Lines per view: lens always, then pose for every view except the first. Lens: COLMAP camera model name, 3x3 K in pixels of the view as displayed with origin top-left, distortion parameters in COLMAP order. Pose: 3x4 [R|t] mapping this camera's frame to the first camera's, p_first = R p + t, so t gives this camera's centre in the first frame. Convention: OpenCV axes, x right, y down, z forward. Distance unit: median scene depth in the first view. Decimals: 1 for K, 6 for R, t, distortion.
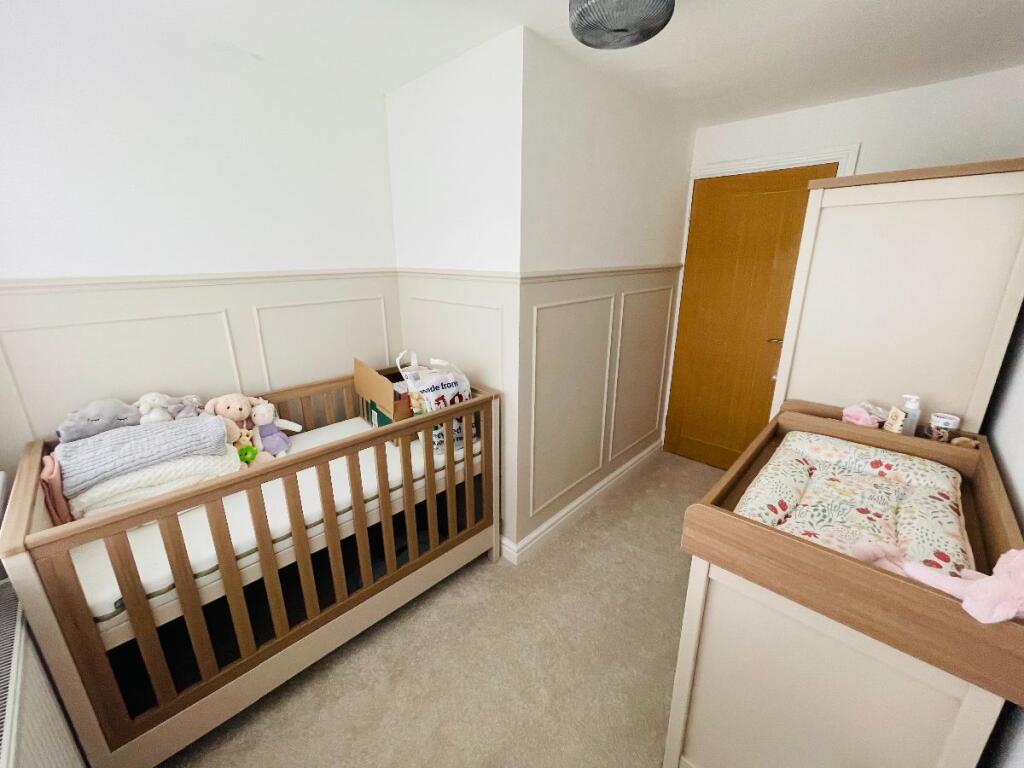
lens RADIAL K [[415.3, 0, 511.5], [0, 415.3, 383.7], [0, 0, 1]] dist [0.000641, -0.000196]
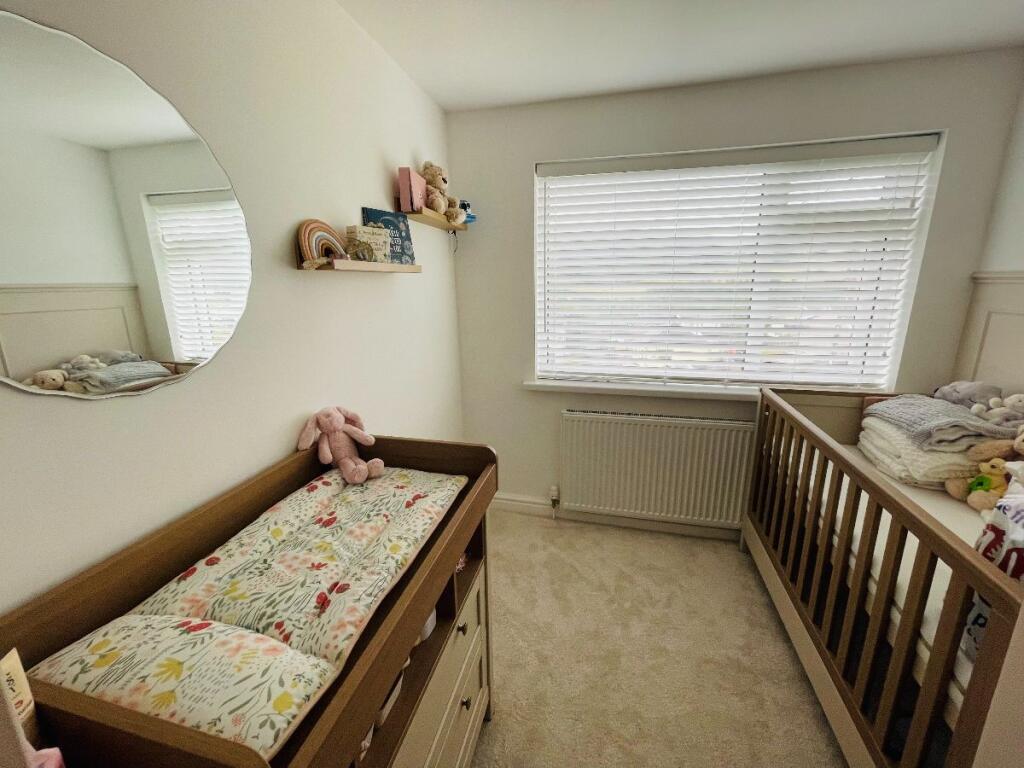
lens RADIAL K [[415.3, 0, 510.8], [0, 415.3, 377.2], [0, 0, 1]] dist [0.000641, -0.000196]
pose [[-0.867945, 0.157472, -0.471036, 0.819474], [-0.101222, 0.872414, 0.478171, -0.416969], [0.486237, 0.462705, -0.741267, 1.604229]]
